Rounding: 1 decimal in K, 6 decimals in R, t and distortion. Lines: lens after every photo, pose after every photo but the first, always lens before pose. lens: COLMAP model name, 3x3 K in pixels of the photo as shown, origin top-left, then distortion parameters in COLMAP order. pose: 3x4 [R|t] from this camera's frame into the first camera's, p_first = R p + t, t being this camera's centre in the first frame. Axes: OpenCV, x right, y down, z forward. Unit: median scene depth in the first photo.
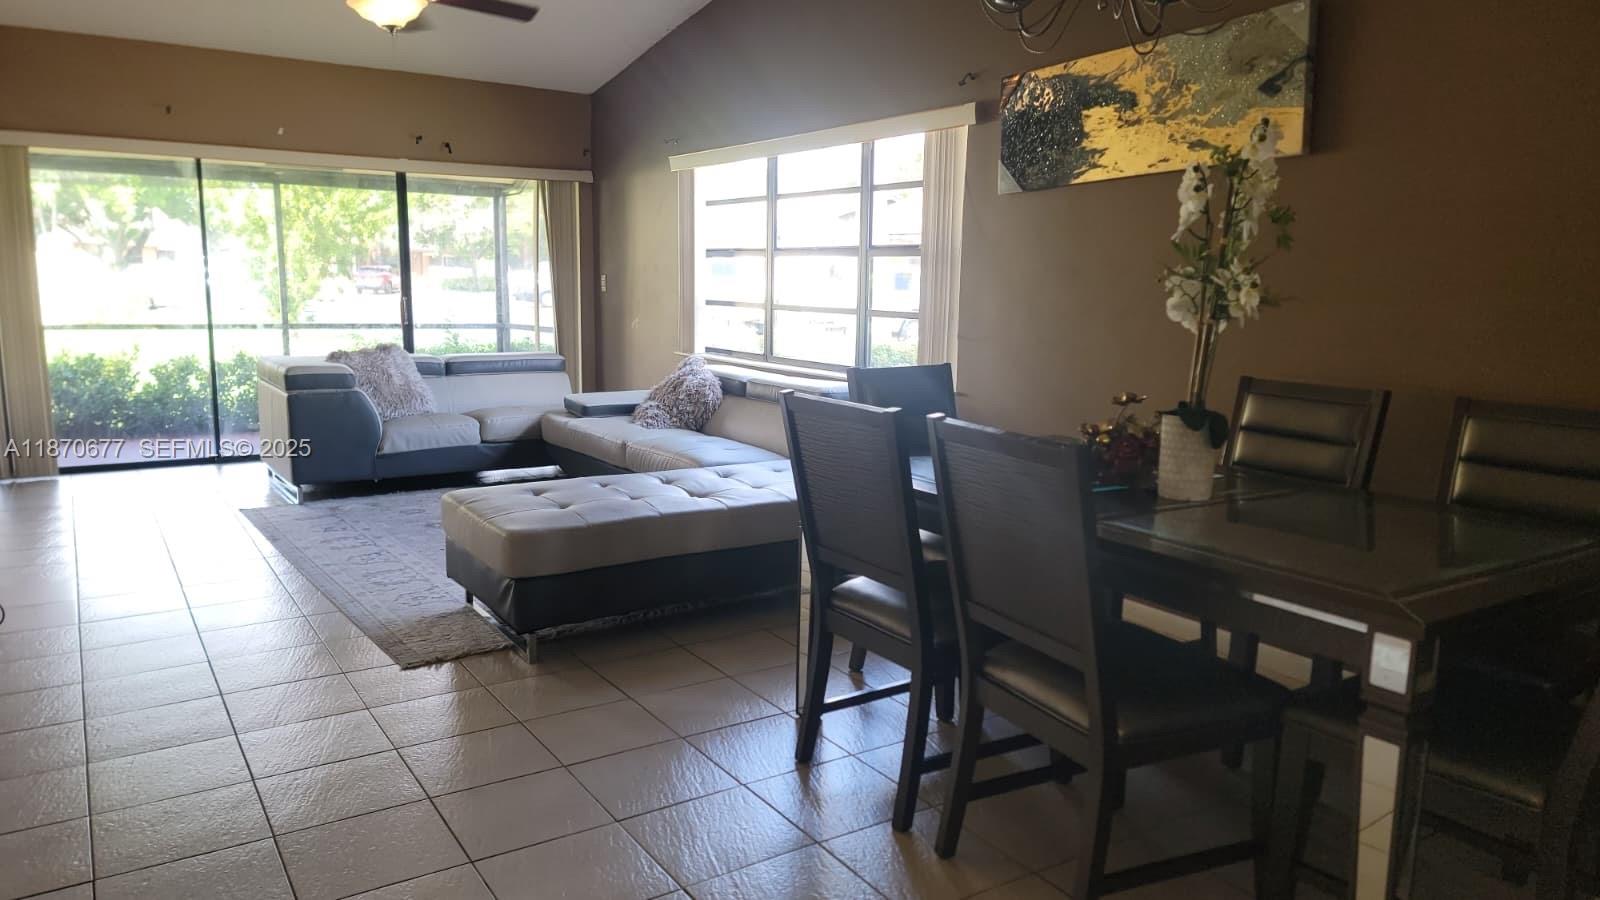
lens RADIAL K [[1105.9, 0, 816.1], [0, 1105.9, 460.0], [0, 0, 1]] dist [0.055867, -0.030958]
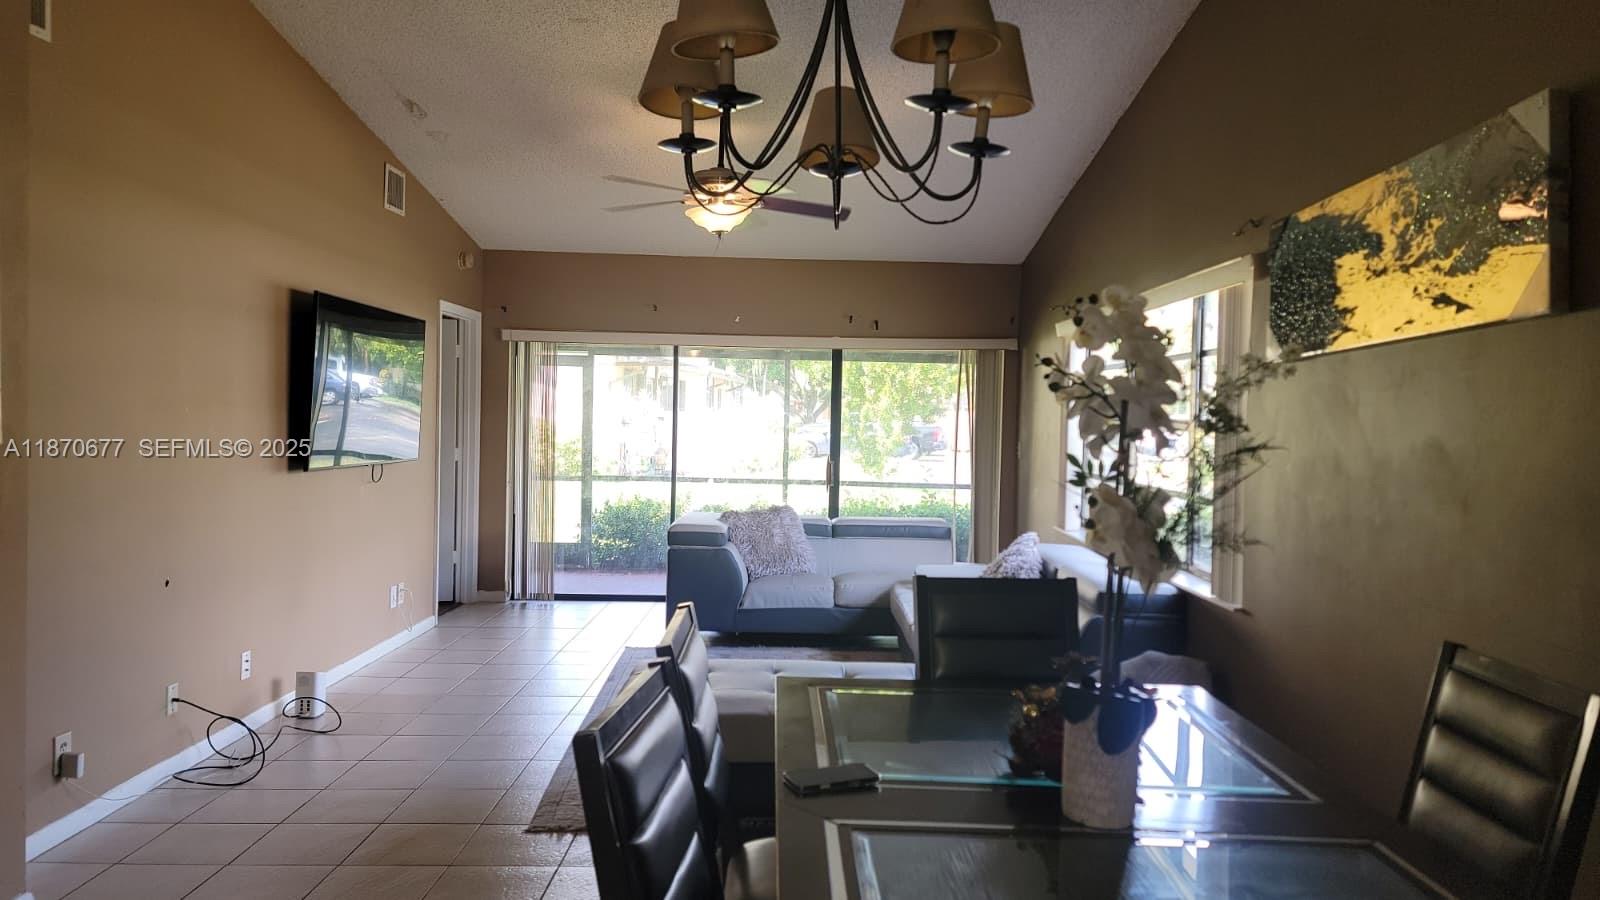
lens RADIAL K [[1105.9, 0, 799.1], [0, 1105.9, 451.6], [0, 0, 1]] dist [0.055867, -0.030958]
pose [[0.833080, 0.019620, -0.552805, 0.366885], [-0.097063, 0.989050, -0.111172, -0.063638], [0.544570, 0.146272, 0.825862, 0.189652]]
